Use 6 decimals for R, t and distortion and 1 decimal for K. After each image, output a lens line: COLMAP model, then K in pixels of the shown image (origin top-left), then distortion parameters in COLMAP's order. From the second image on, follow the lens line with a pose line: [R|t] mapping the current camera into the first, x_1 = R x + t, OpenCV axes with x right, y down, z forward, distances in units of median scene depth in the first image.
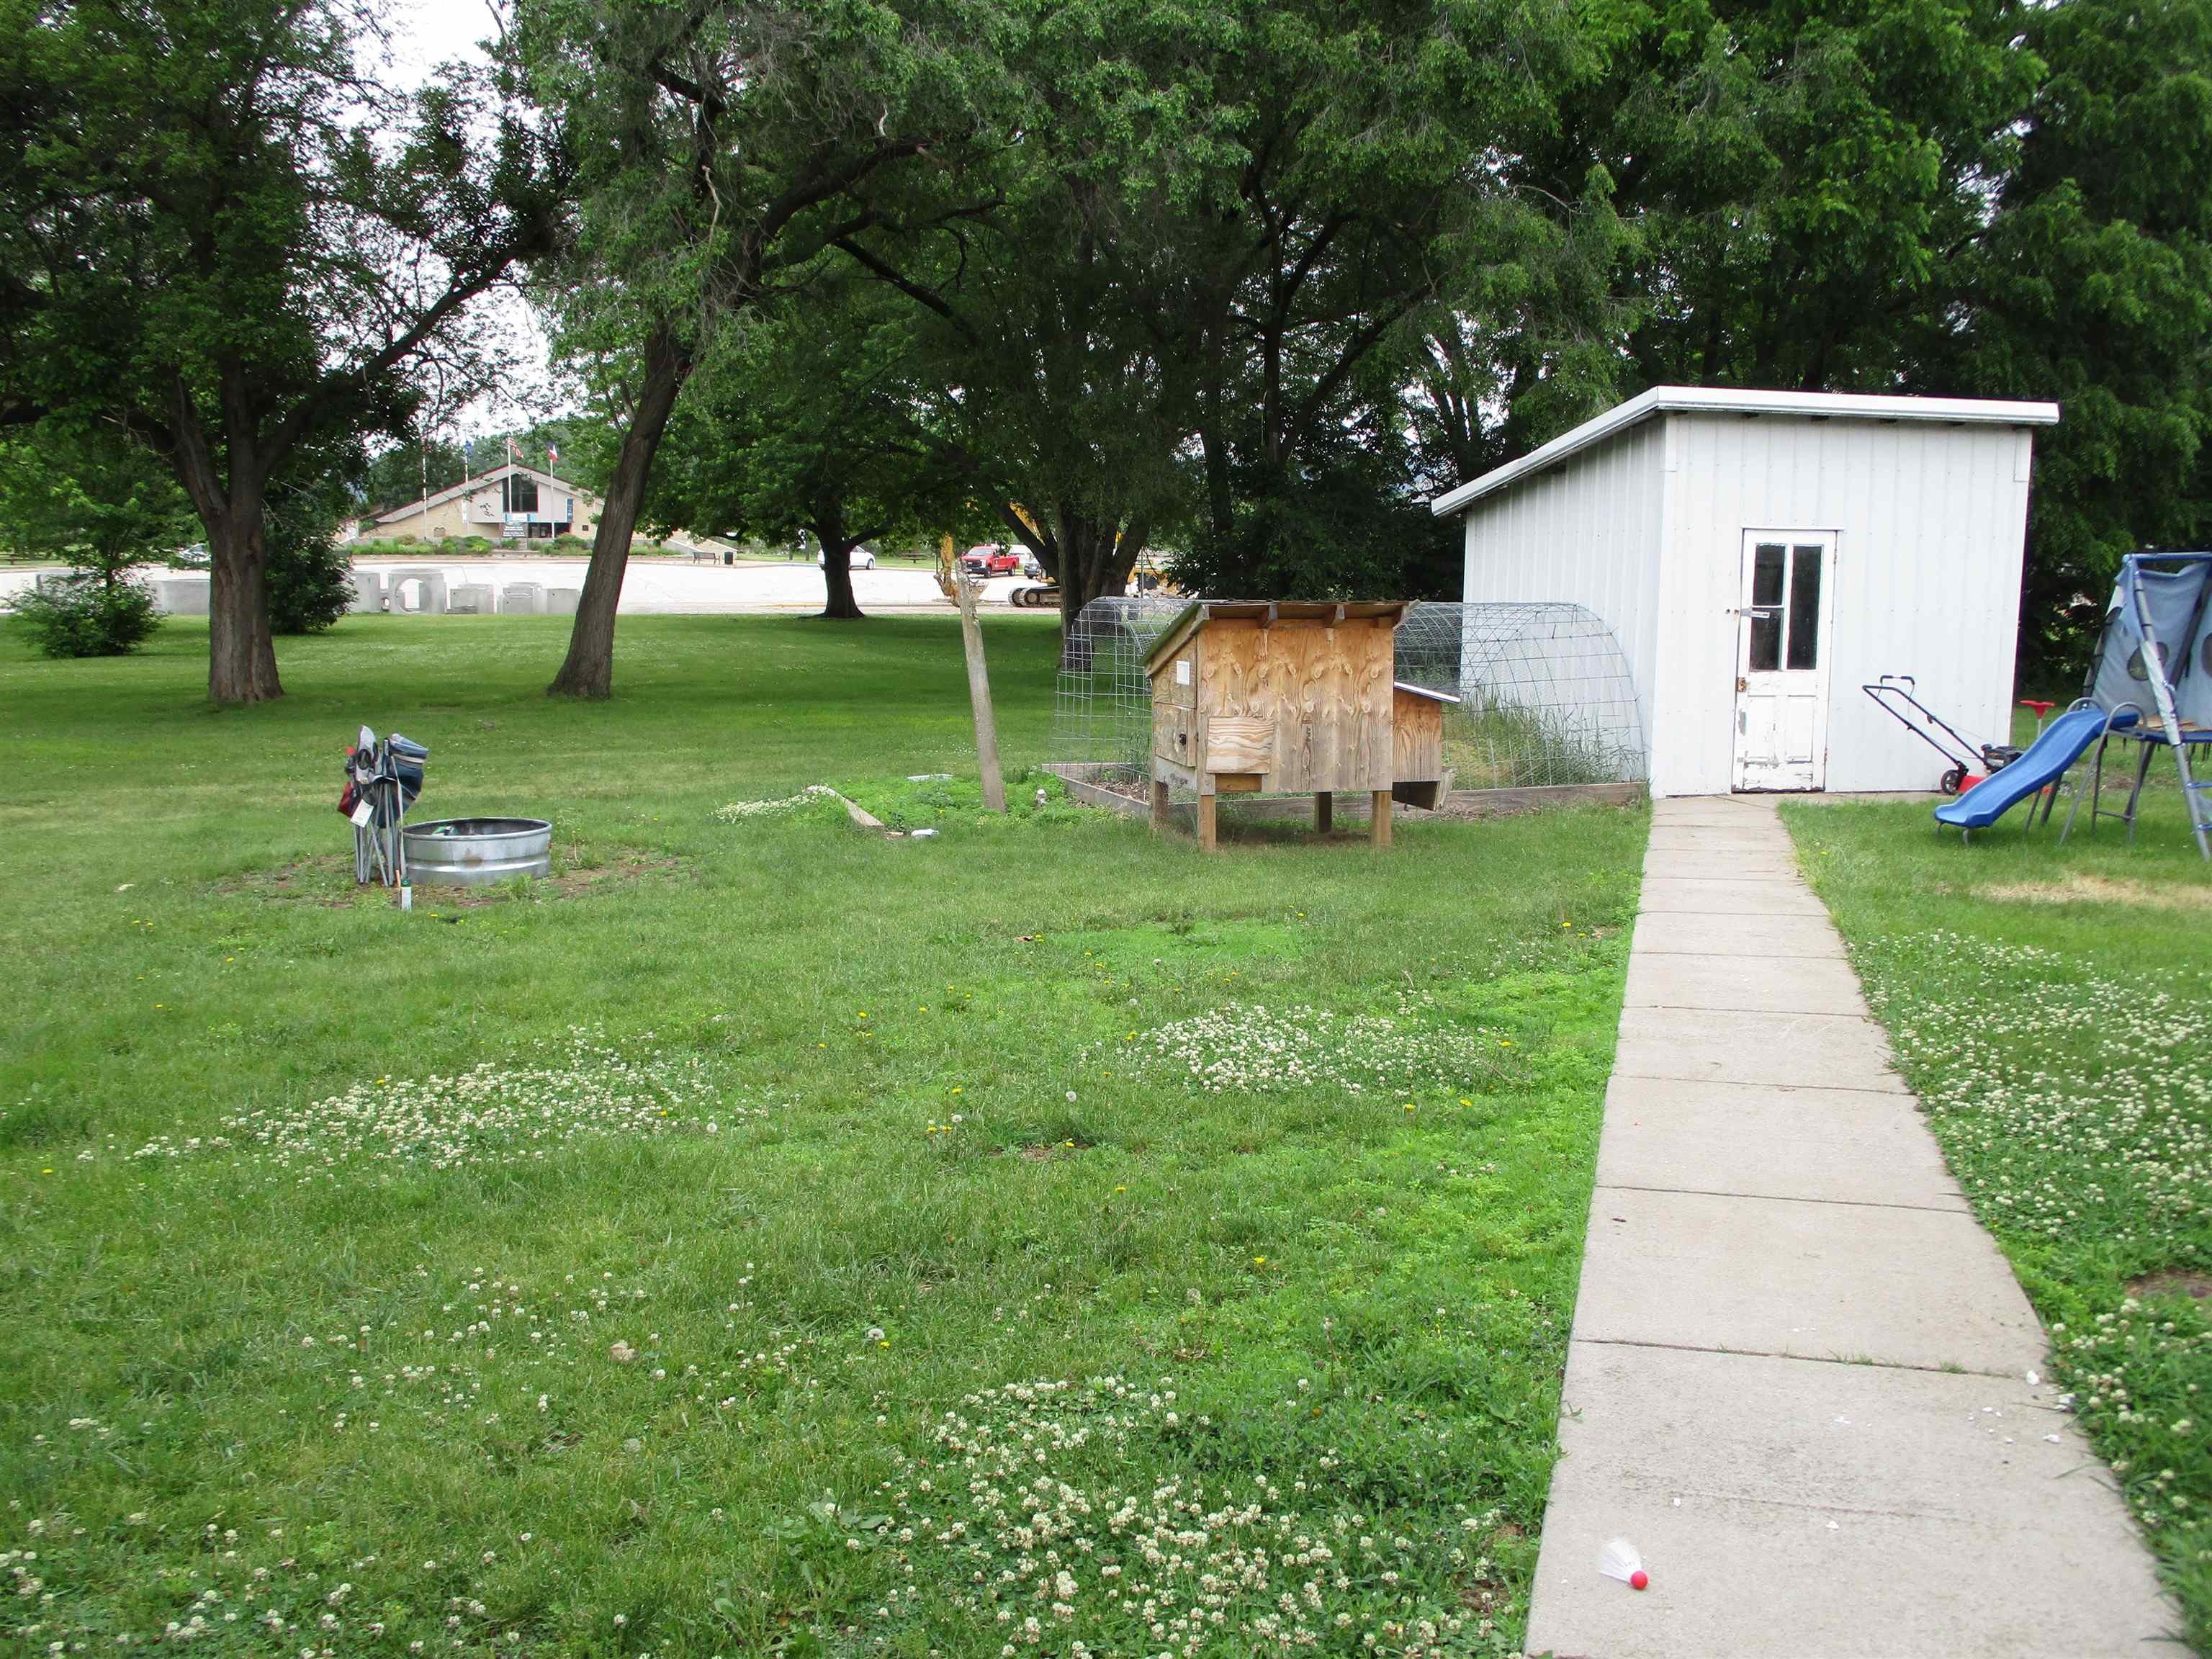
lens RADIAL K [[1950.8, 0, 1101.3], [0, 1950.8, 806.4], [0, 0, 1]] dist [-0.034507, 0.008735]
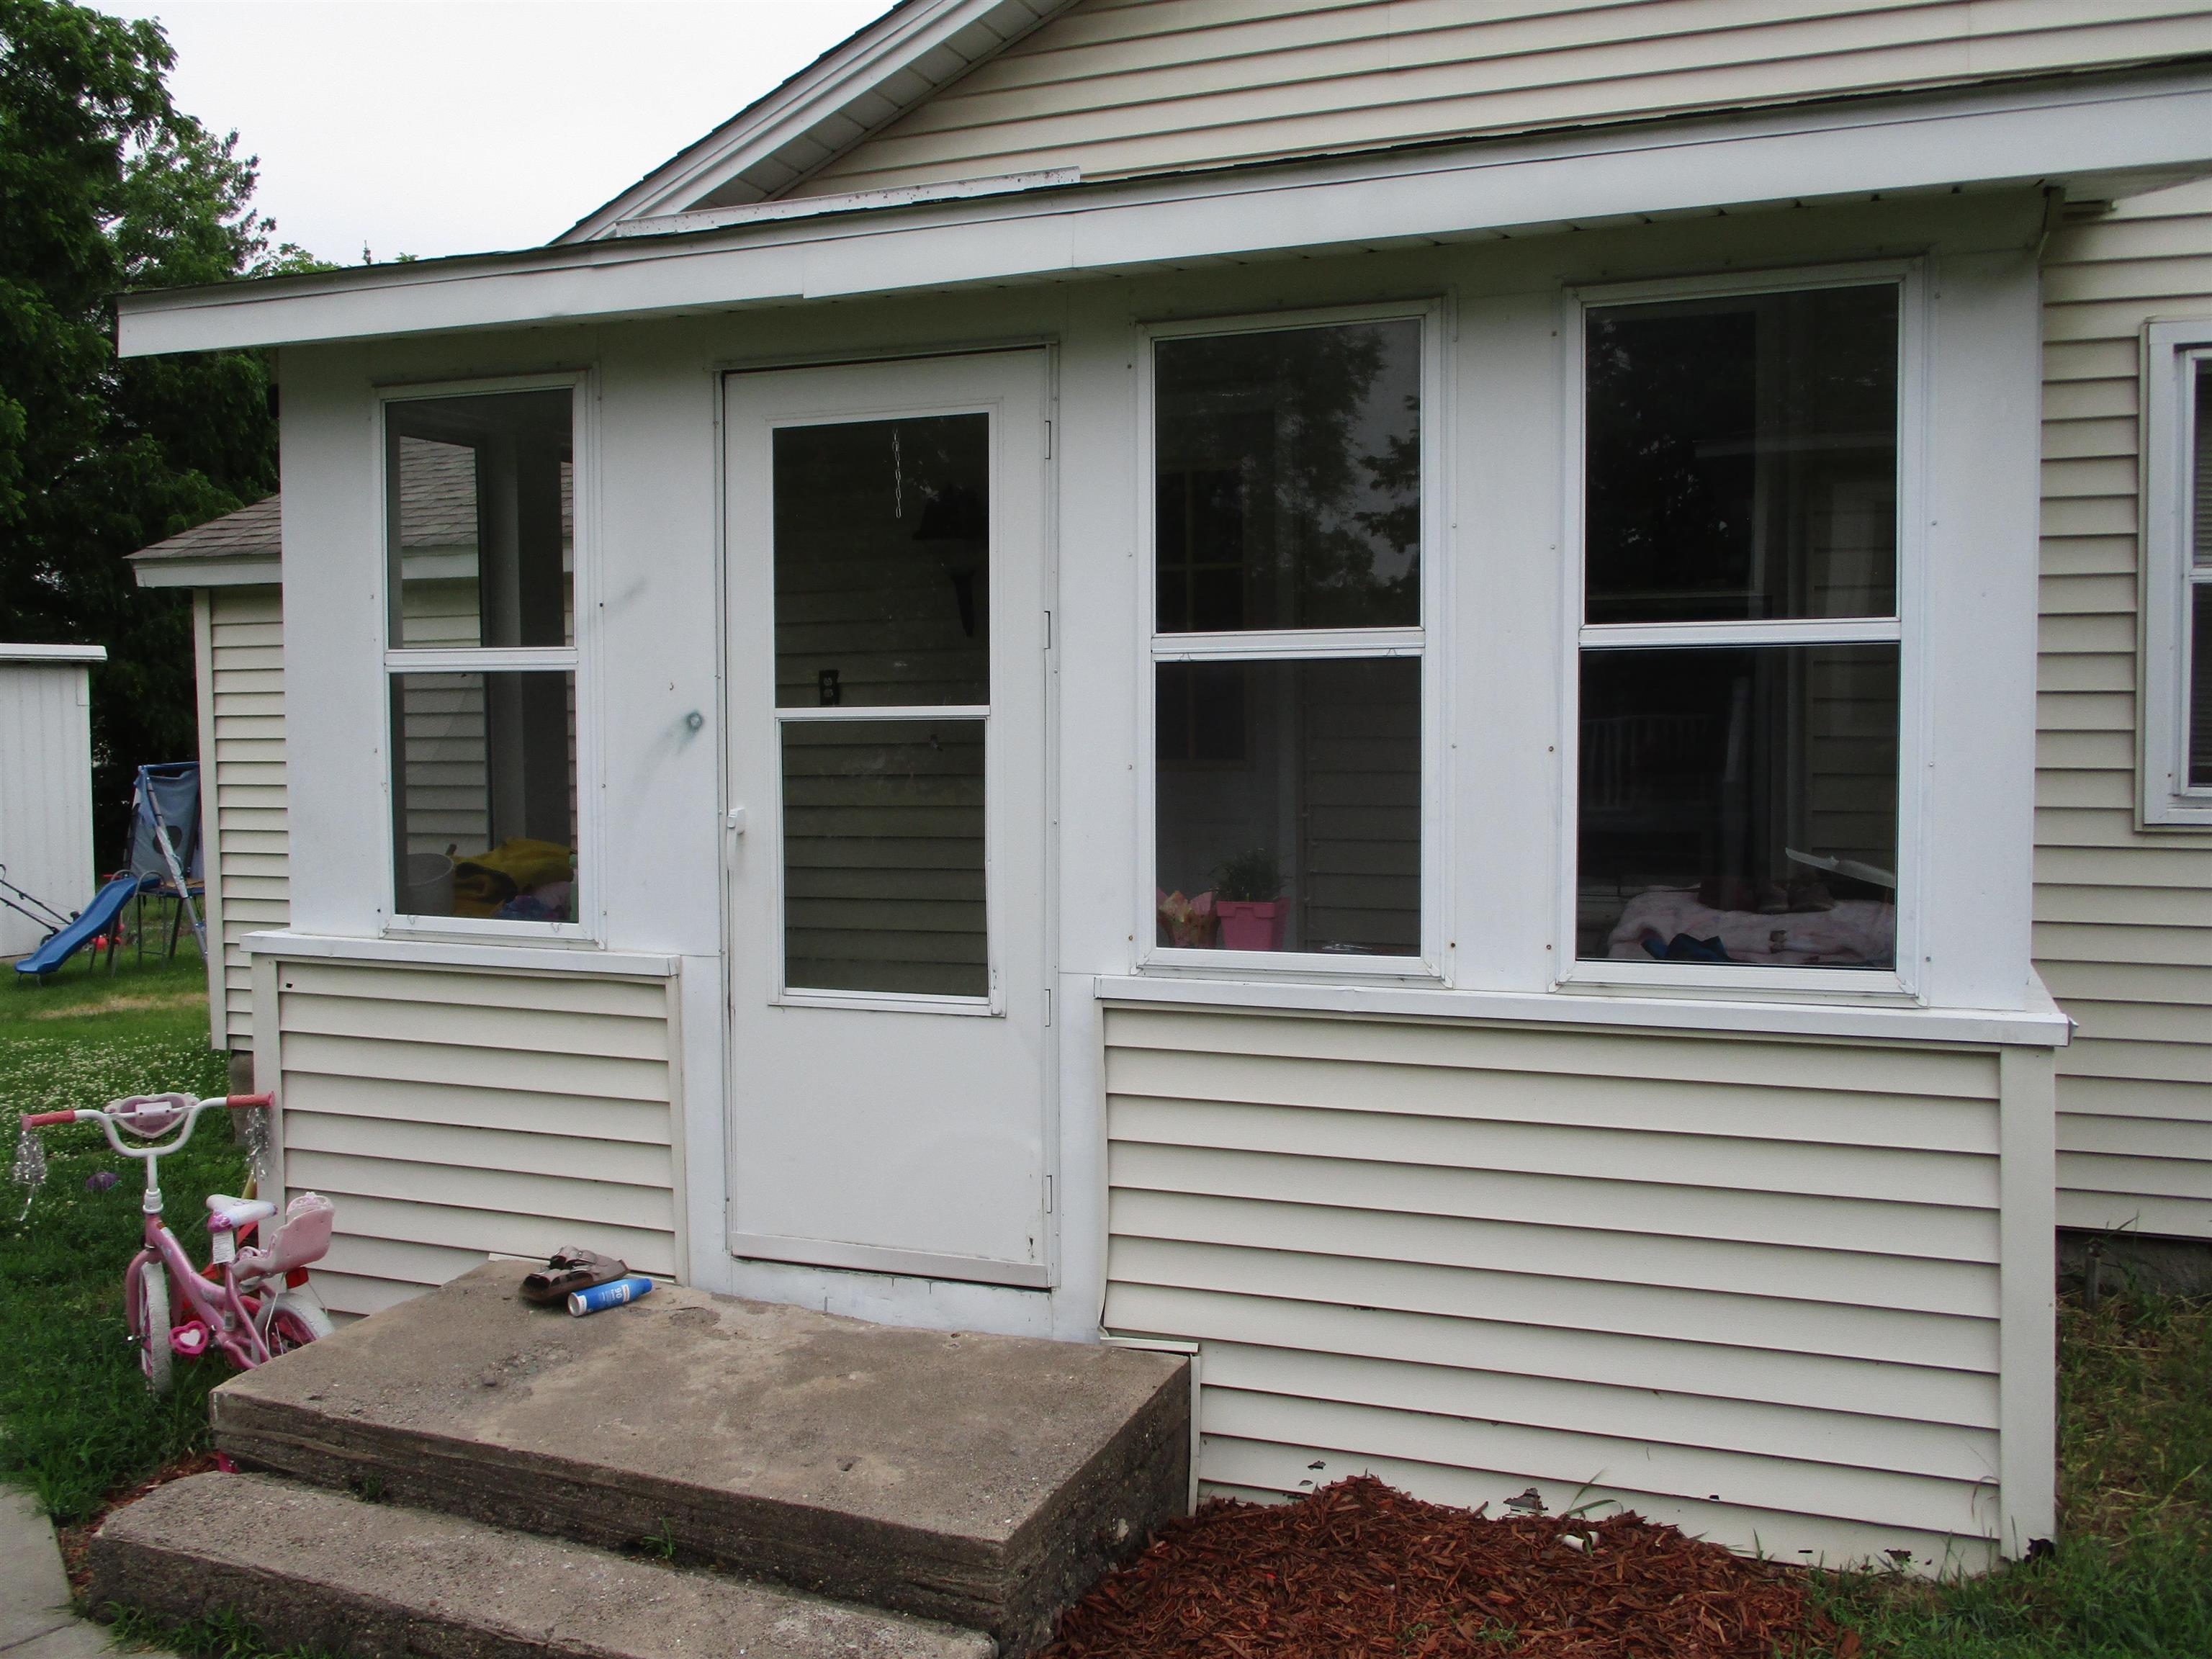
lens RADIAL K [[1961.0, 0, 1114.5], [0, 1961.0, 787.0], [0, 0, 1]] dist [-0.049070, 0.028027]
pose [[0.643721, -0.053203, 0.763409, -0.069975], [0.127377, 0.991113, -0.038335, 0.022521], [-0.754585, 0.121918, 0.644777, -0.344512]]
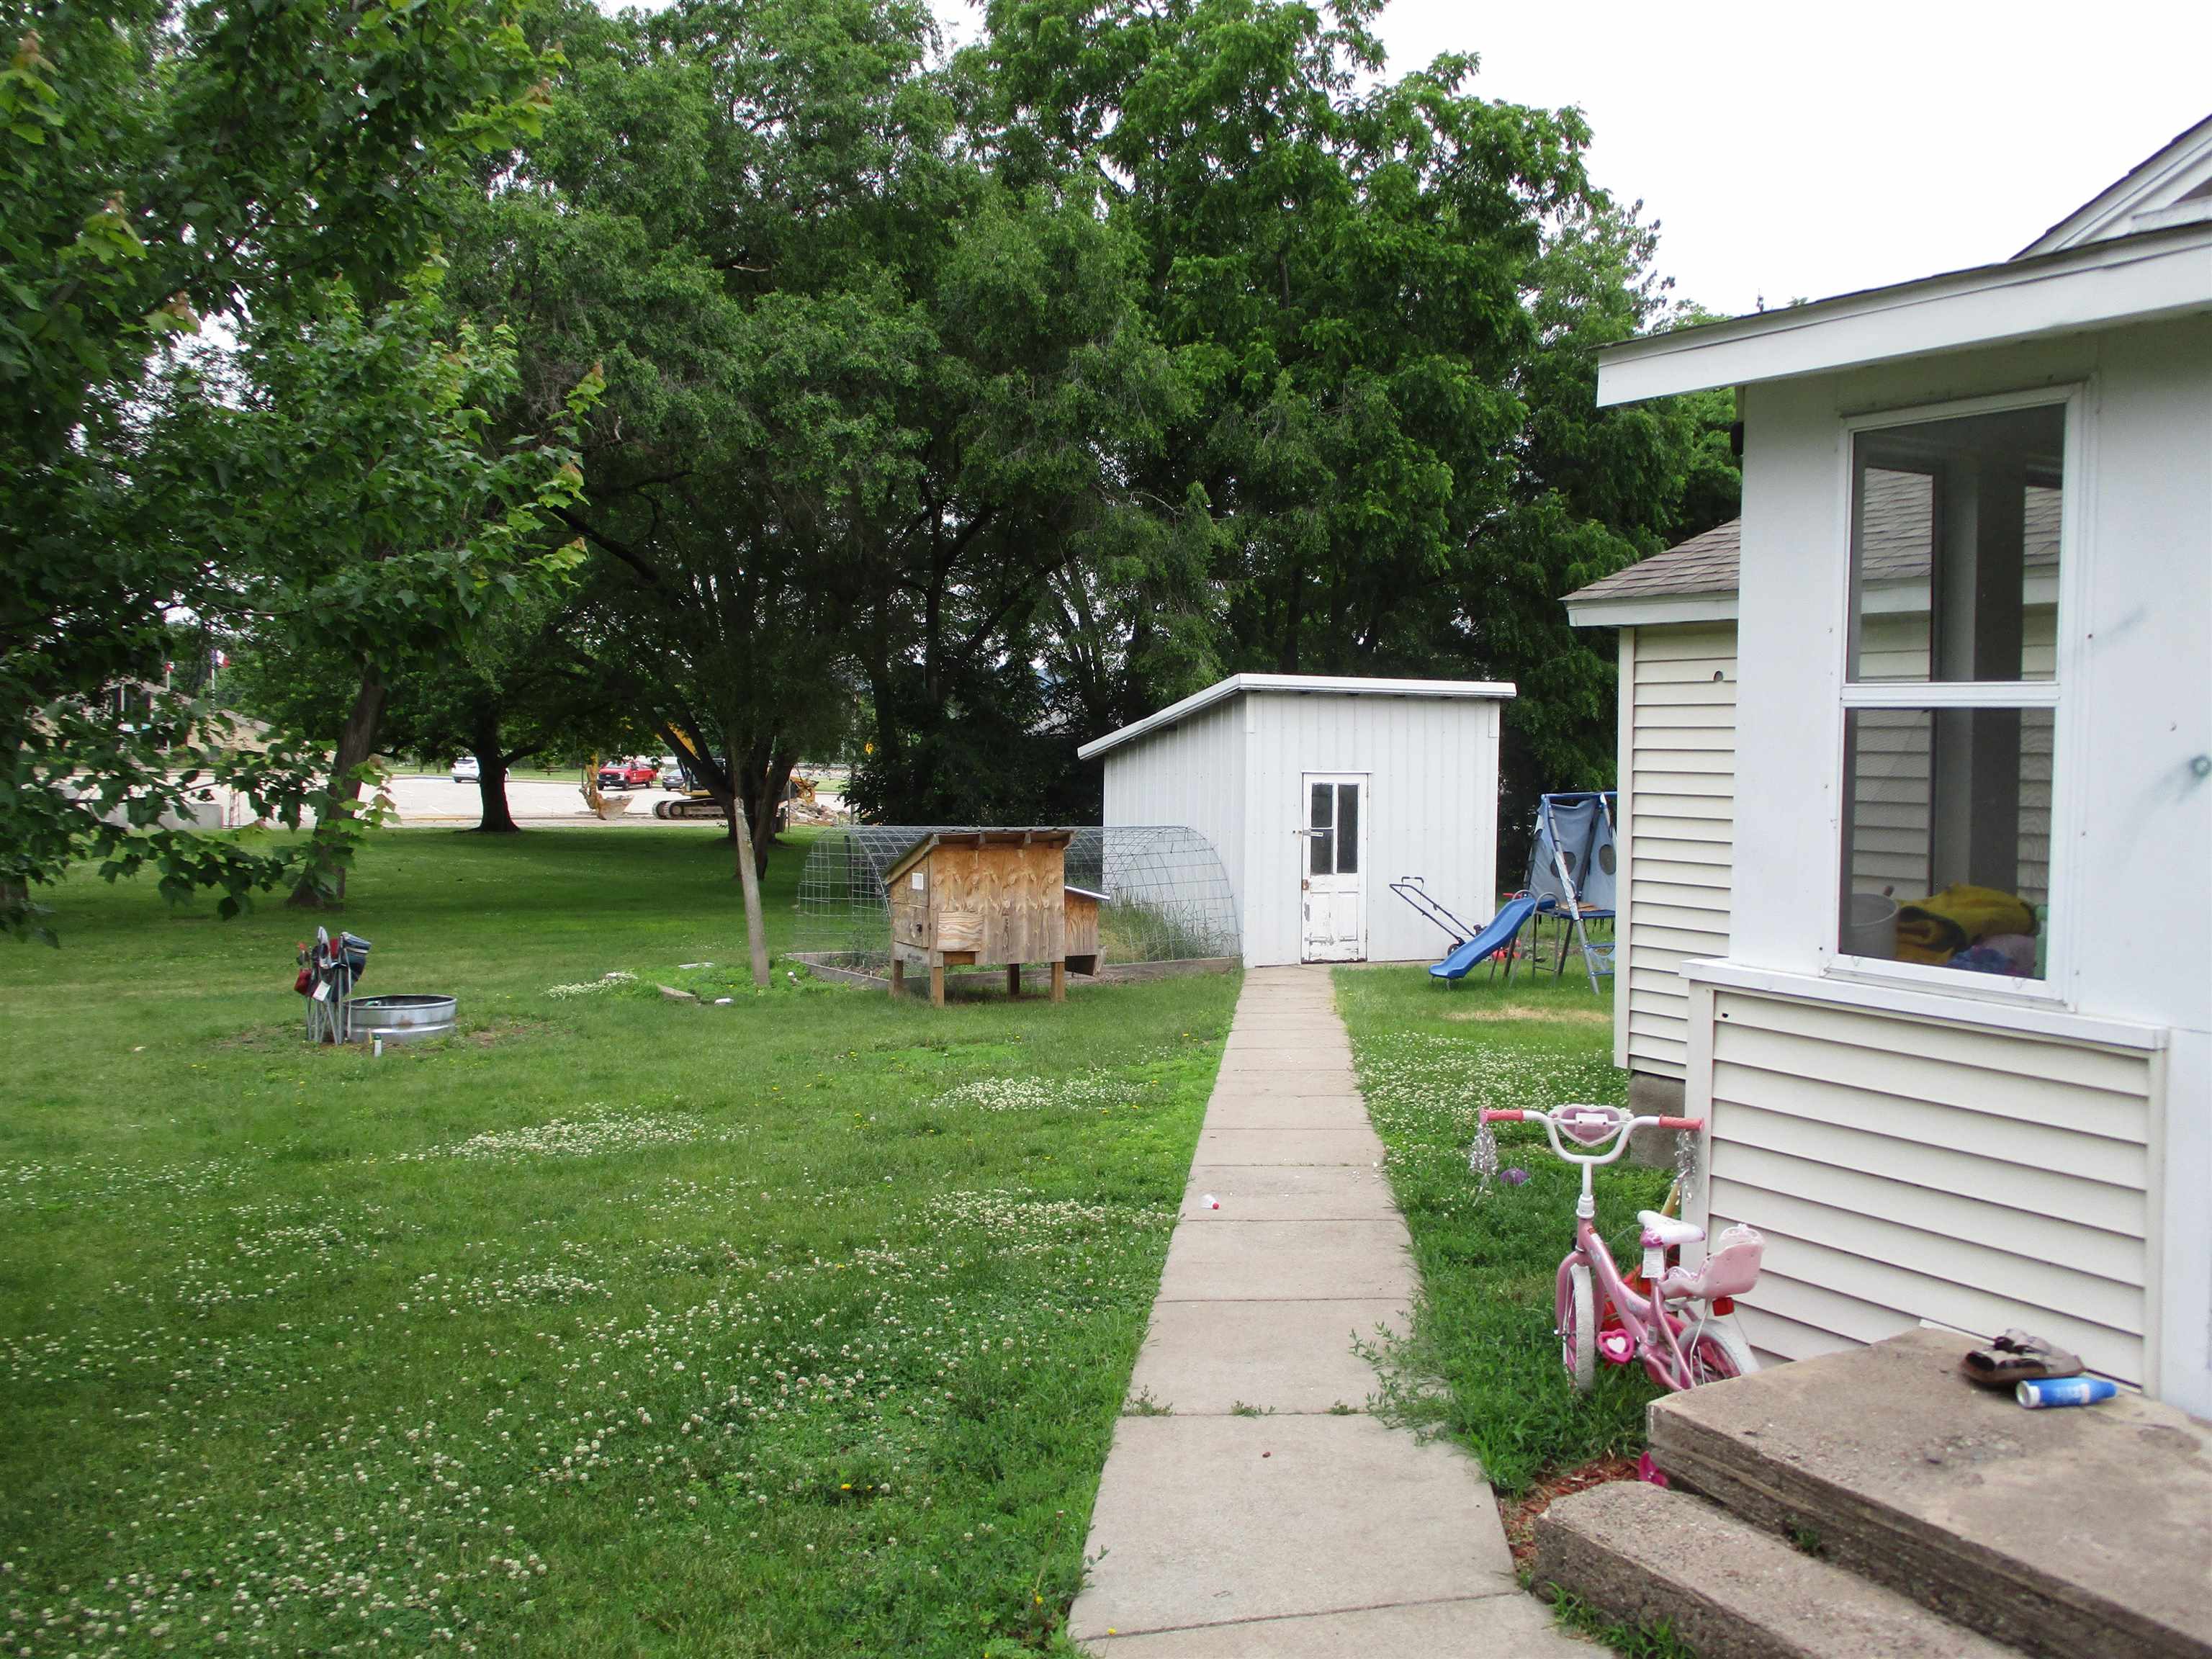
lens RADIAL K [[1961.0, 0, 1114.5], [0, 1961.0, 787.0], [0, 0, 1]] dist [-0.049070, 0.028027]
pose [[0.980049, -0.002413, 0.198741, -0.078975], [0.025301, 0.993306, -0.112707, 0.021591], [-0.197139, 0.115486, 0.973550, -0.331400]]
